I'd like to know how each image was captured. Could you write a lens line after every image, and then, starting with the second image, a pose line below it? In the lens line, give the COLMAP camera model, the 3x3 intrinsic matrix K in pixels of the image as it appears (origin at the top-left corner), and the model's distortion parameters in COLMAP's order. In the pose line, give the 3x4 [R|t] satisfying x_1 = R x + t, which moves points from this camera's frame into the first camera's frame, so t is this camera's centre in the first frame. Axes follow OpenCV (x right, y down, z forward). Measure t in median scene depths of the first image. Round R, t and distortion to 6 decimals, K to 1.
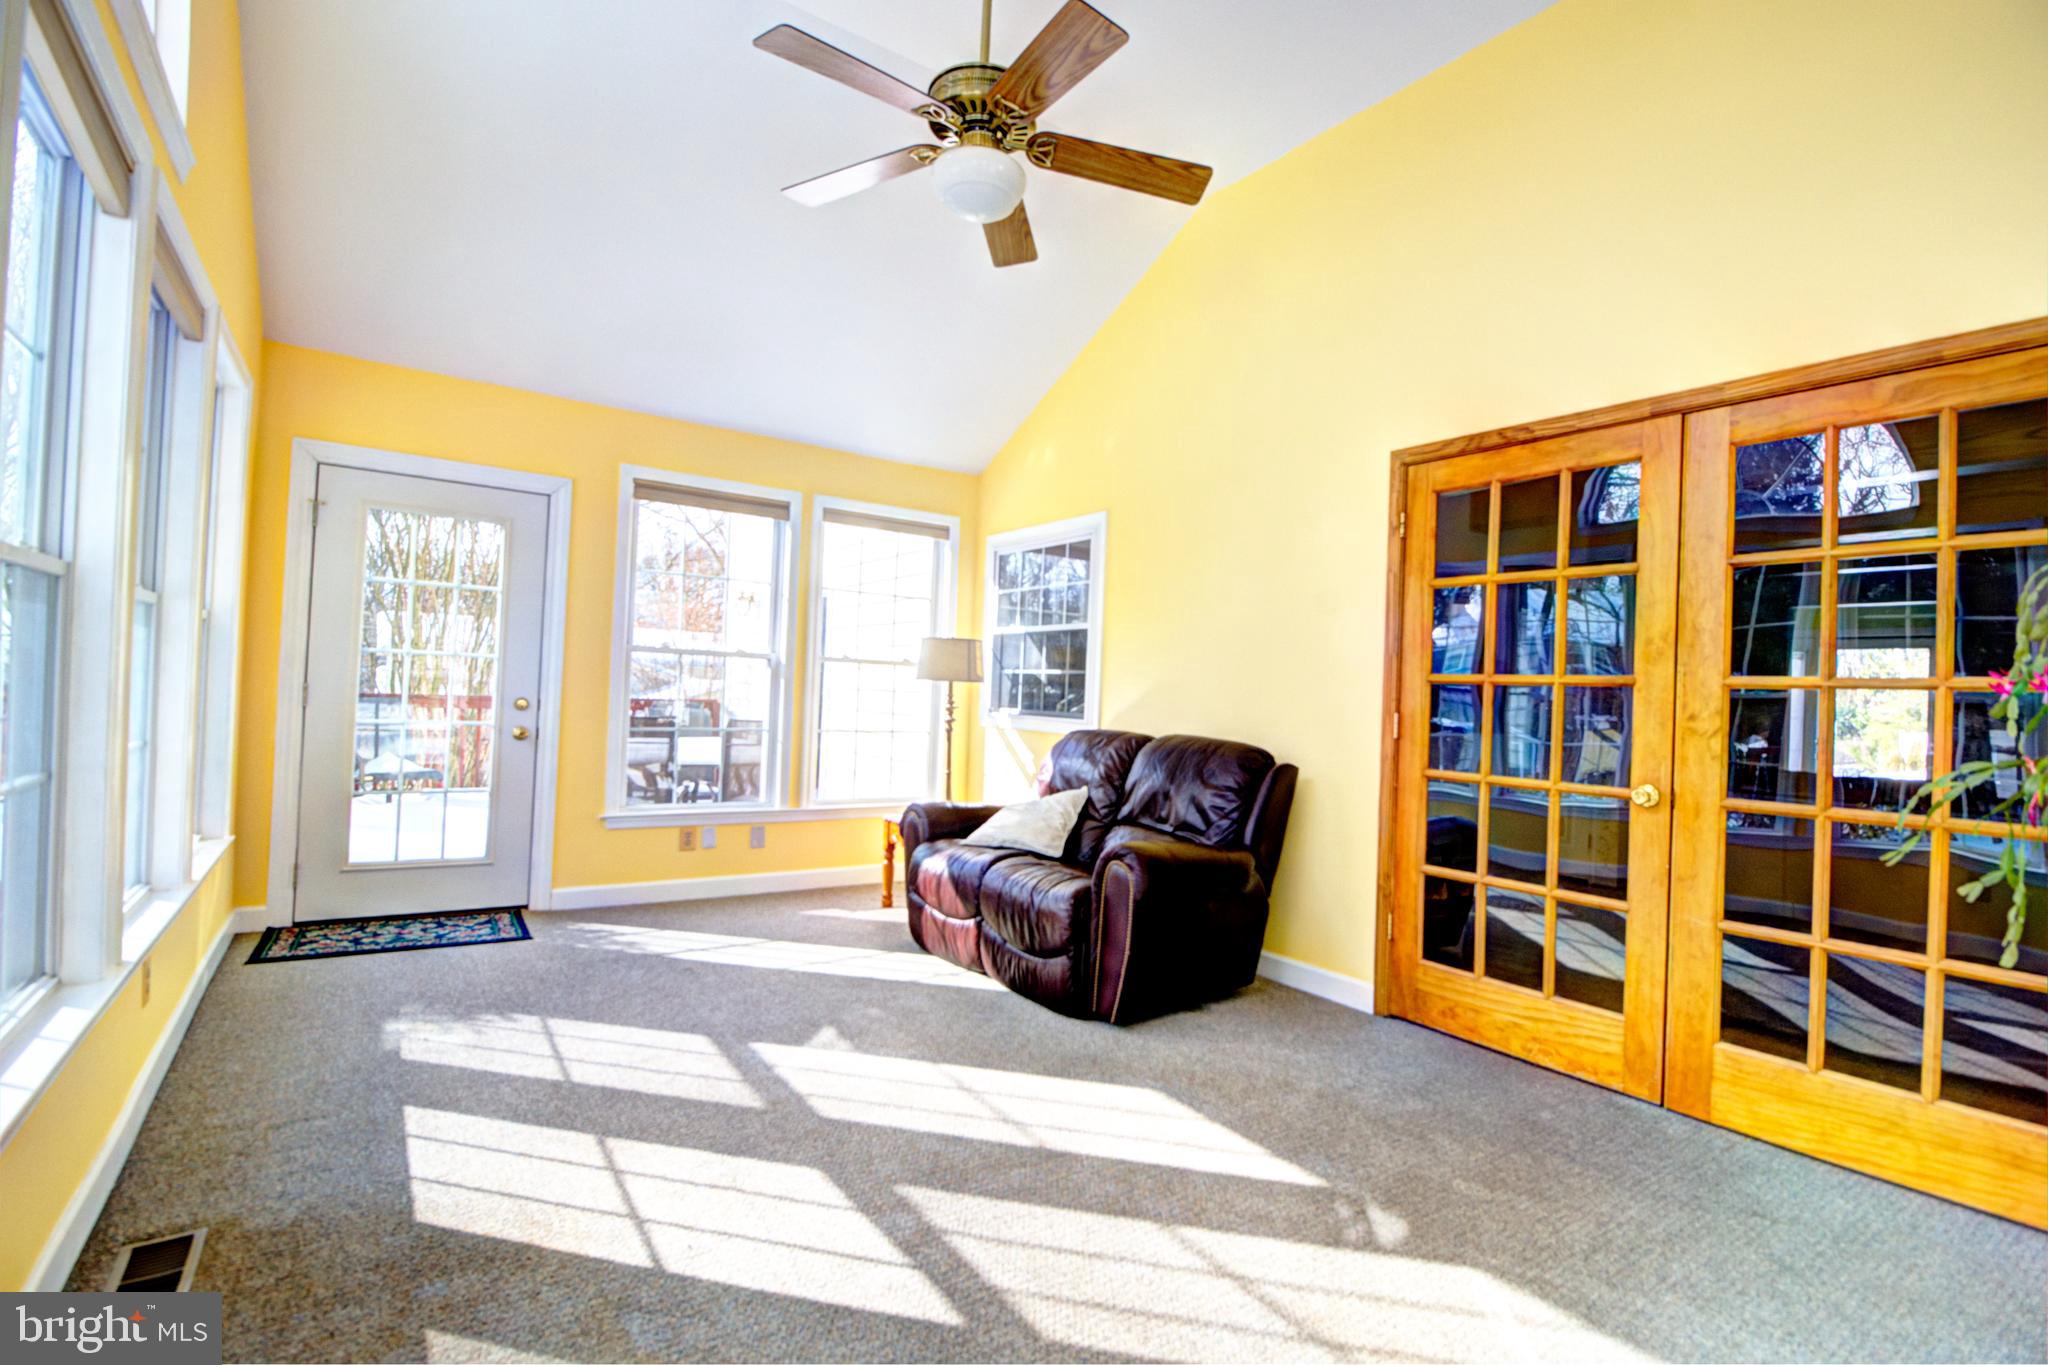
lens RADIAL K [[959.2, 0, 1053.6], [0, 959.2, 683.9], [0, 0, 1]] dist [0.000210, -0.000332]
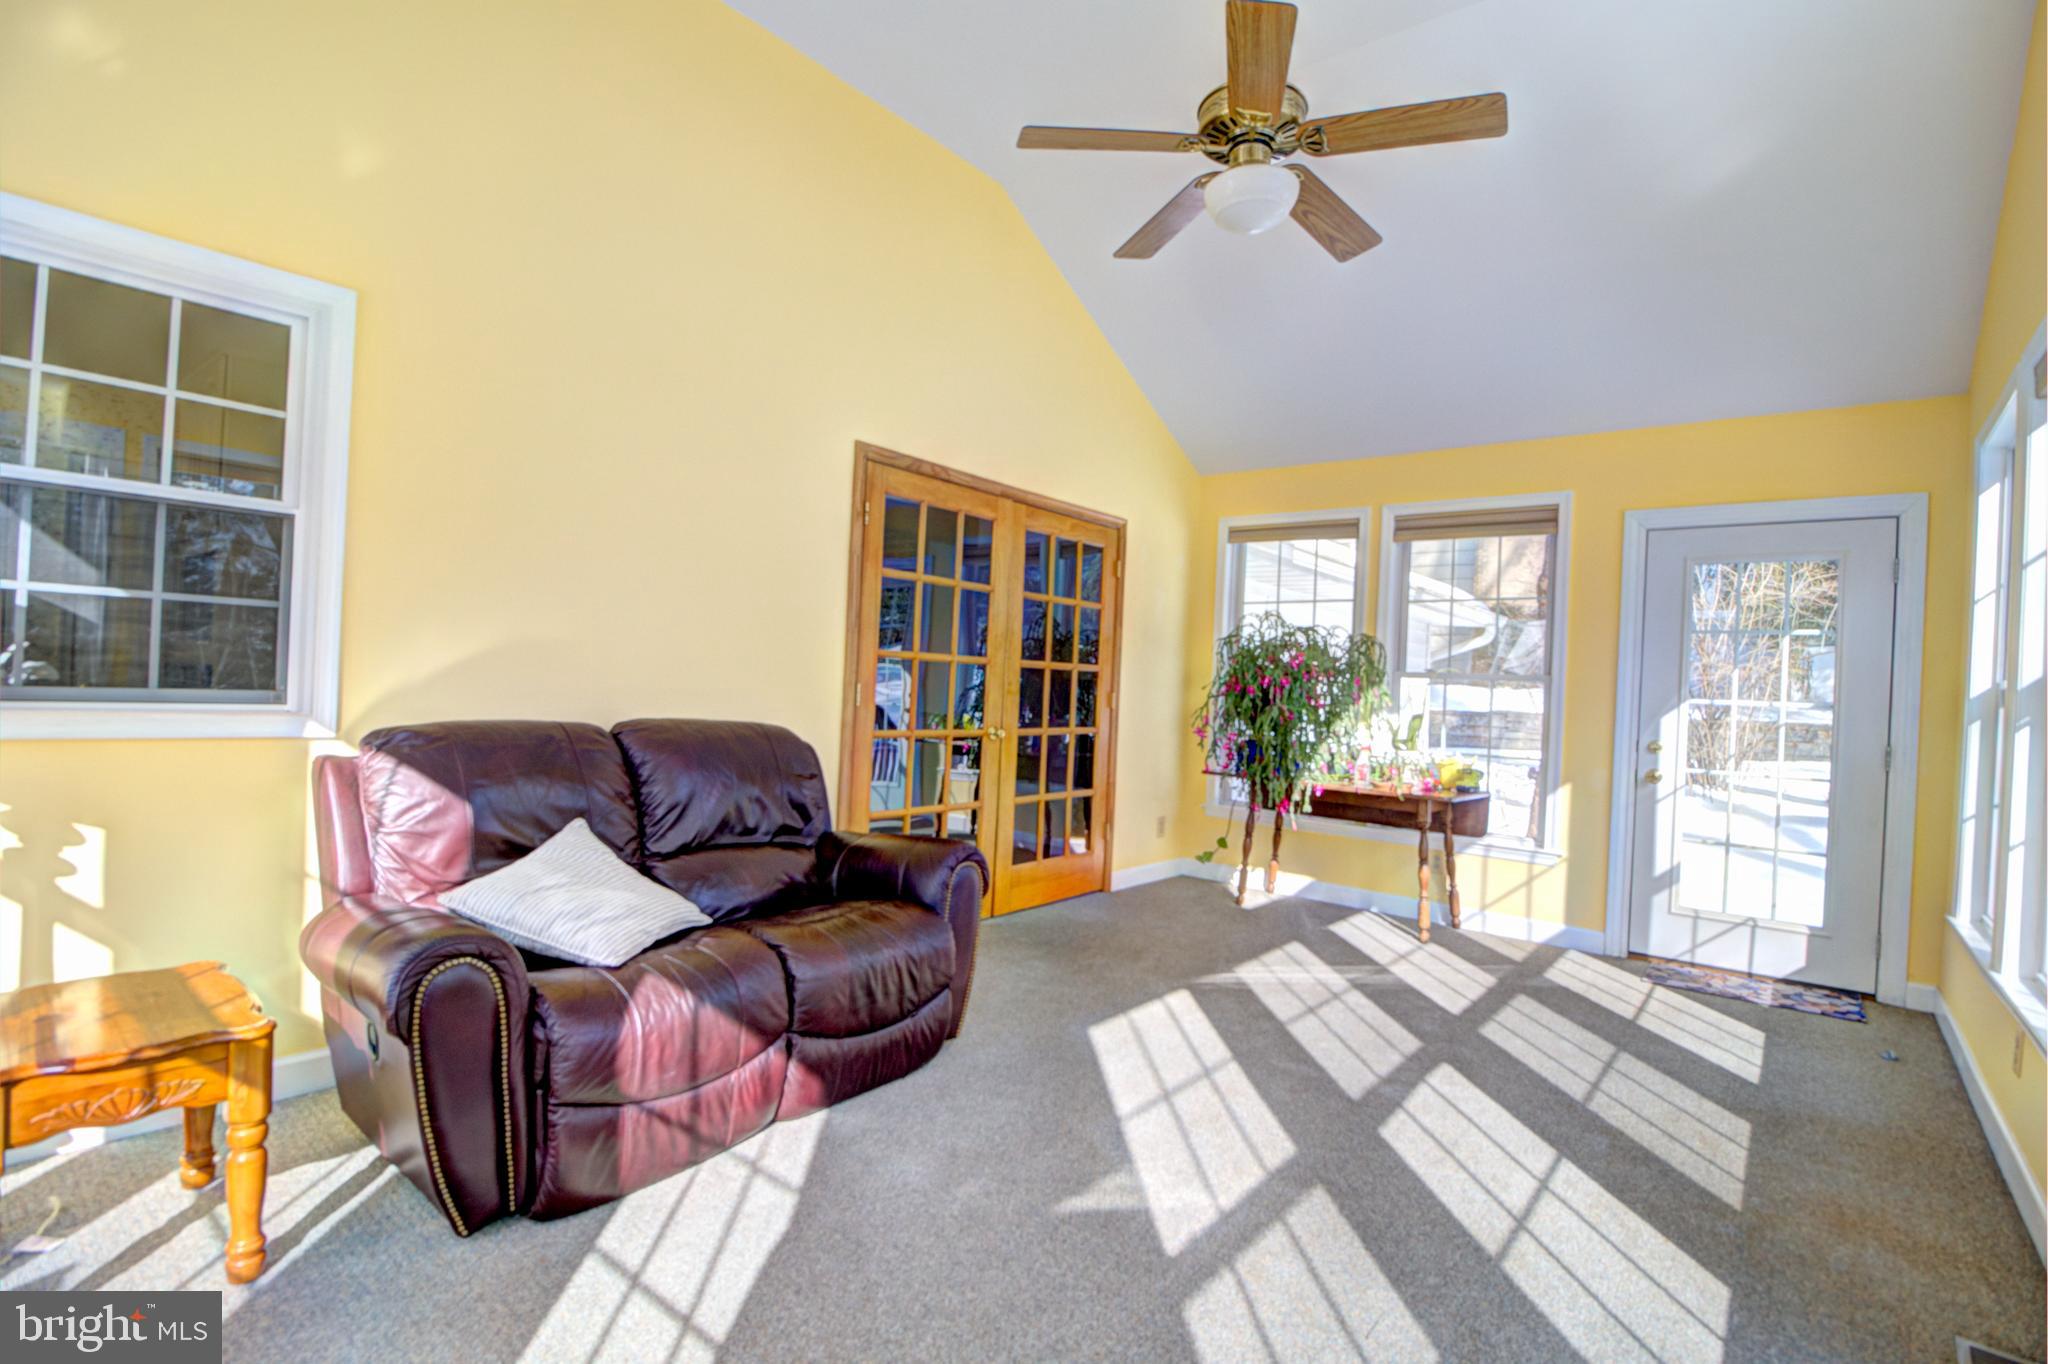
lens RADIAL K [[959.2, 0, 1053.6], [0, 959.2, 683.4], [0, 0, 1]] dist [0.000210, -0.000332]
pose [[-0.274047, -0.050220, 0.960404, -0.910503], [-0.069301, 0.997071, 0.032363, -0.026049], [-0.959216, -0.057687, -0.276725, 1.294037]]
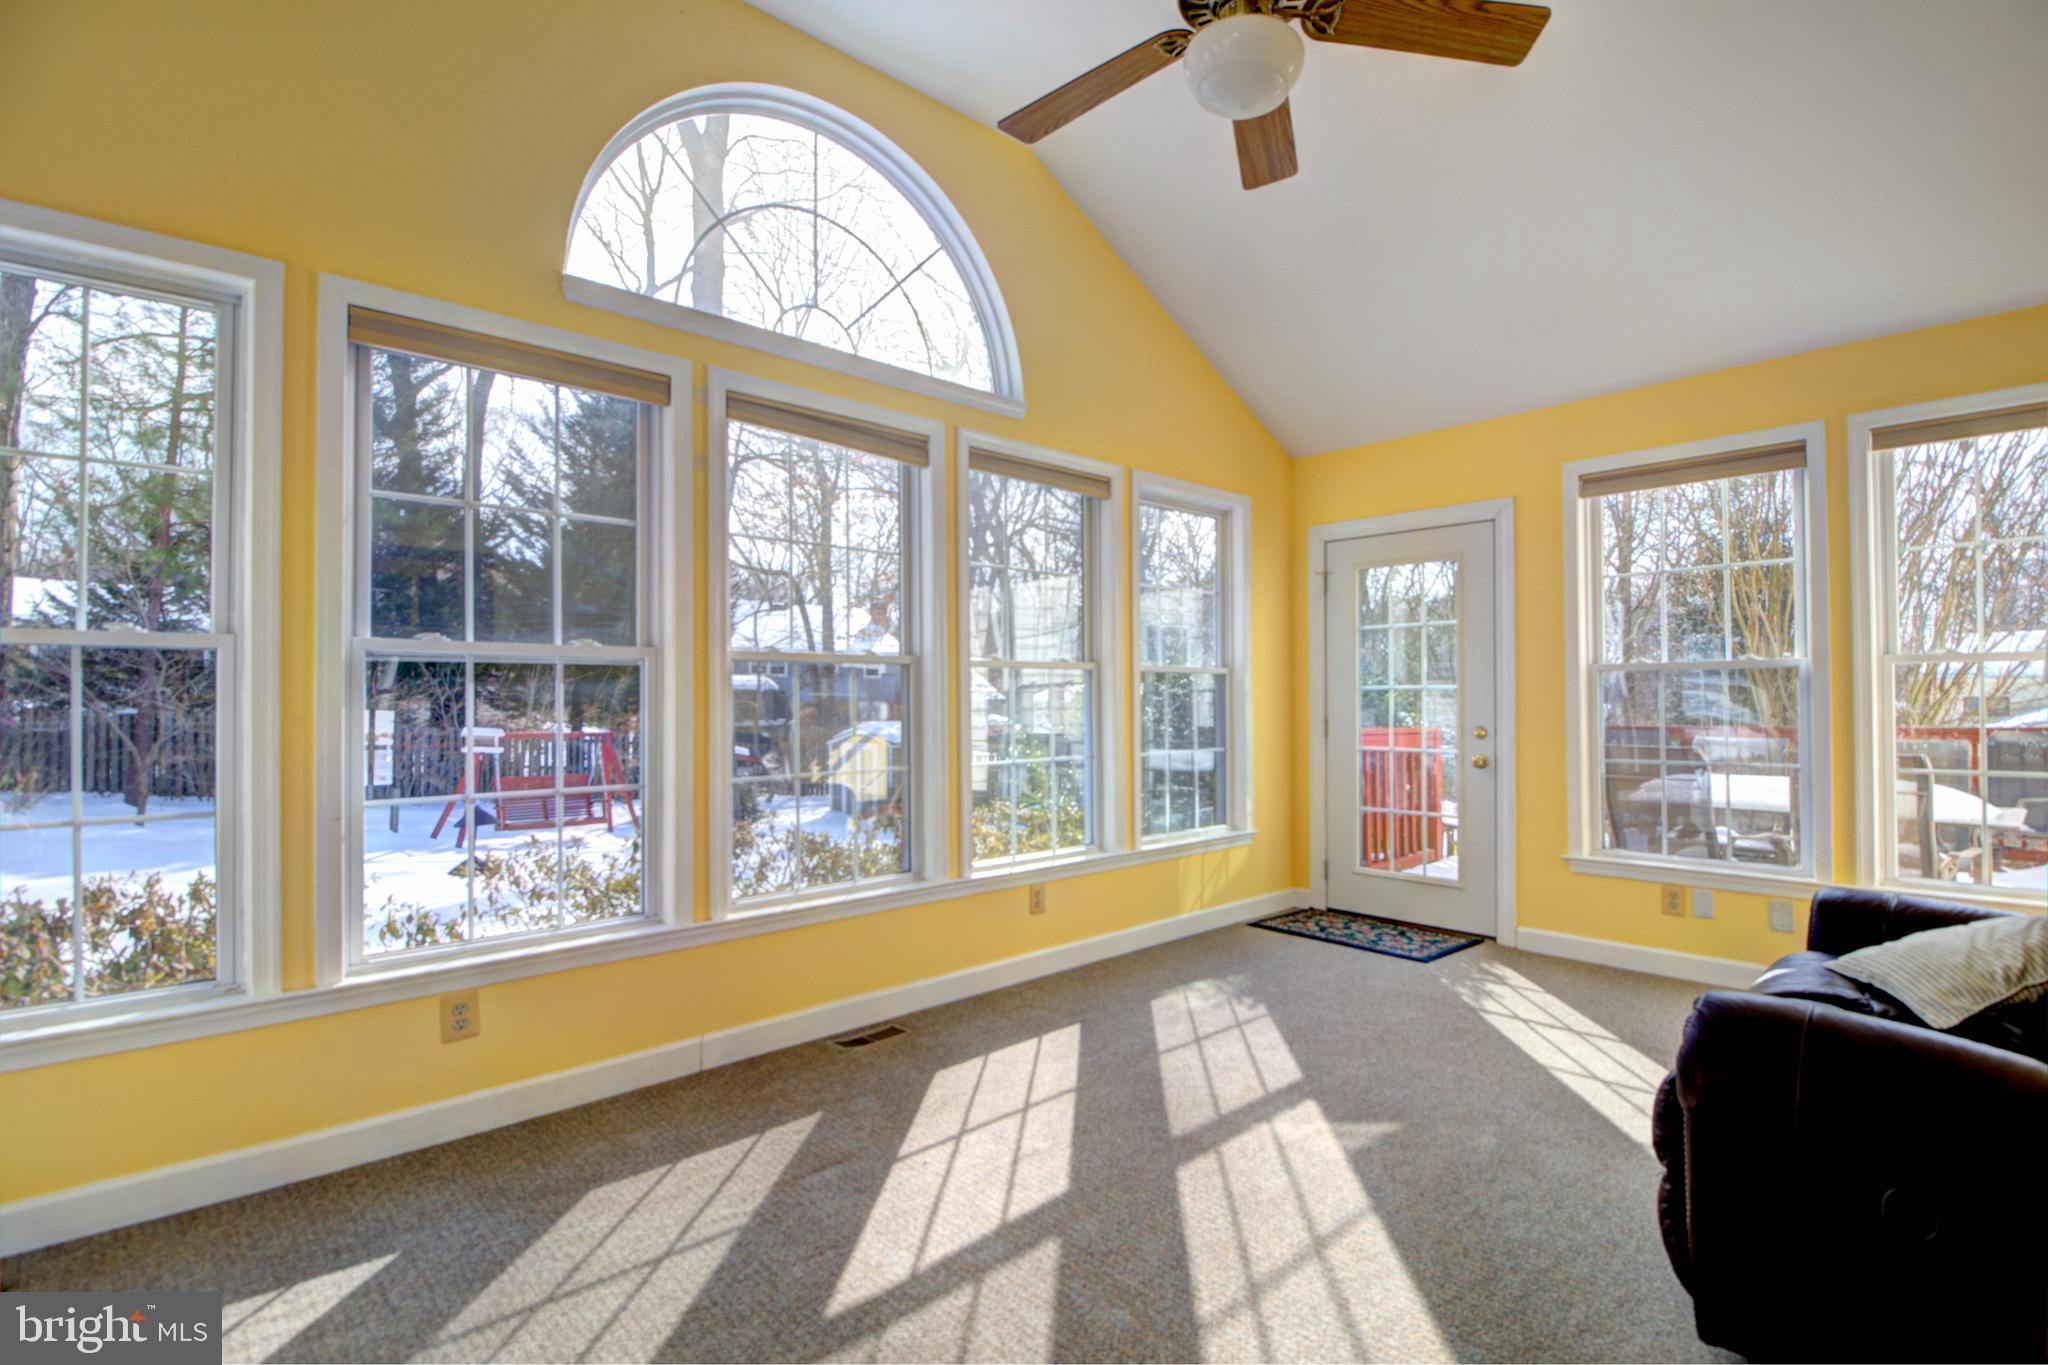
lens RADIAL K [[958.8, 0, 1045.7], [0, 958.8, 689.4], [0, 0, 1]] dist [0.001918, -0.000041]
pose [[0.138445, -0.054321, -0.988879, 0.583170], [0.022297, 0.998413, -0.051723, 0.026893], [0.990119, -0.014889, 0.139436, 0.637510]]
